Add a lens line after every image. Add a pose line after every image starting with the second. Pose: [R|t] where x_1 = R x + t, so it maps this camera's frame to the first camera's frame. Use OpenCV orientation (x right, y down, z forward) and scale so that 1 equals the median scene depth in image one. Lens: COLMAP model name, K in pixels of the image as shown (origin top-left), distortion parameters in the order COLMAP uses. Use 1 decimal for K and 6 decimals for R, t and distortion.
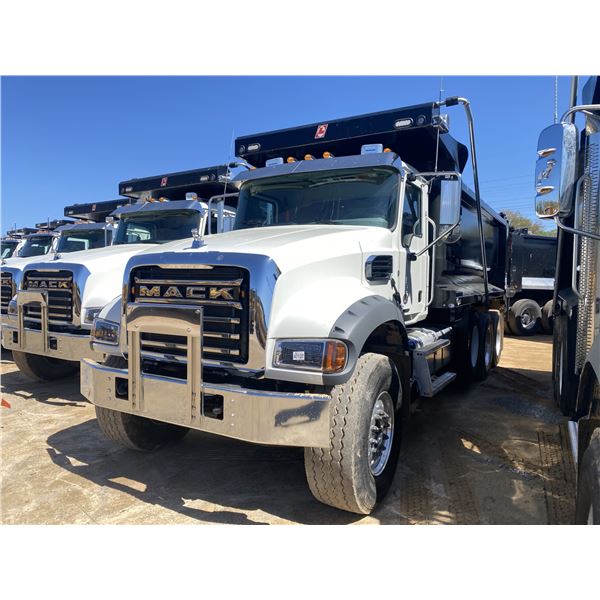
lens RADIAL K [[458.0, 0, 302.1], [0, 458.0, 312.7], [0, 0, 1]] dist [0.092076, -0.022094]
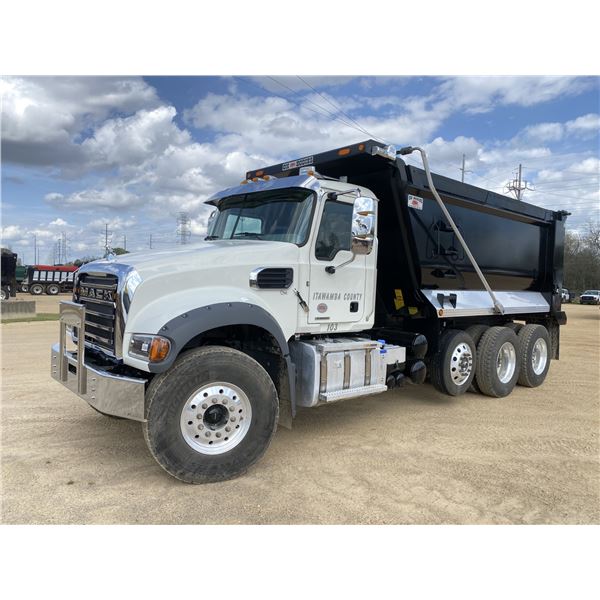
lens RADIAL K [[458.0, 0, 299.7], [0, 458.0, 298.4], [0, 0, 1]] dist [0.092076, -0.022094]
pose [[0.945403, 0.040701, -0.323352, 0.611481], [-0.053057, 0.998156, -0.029485, -0.018899], [0.321555, 0.045031, 0.945819, -0.044372]]
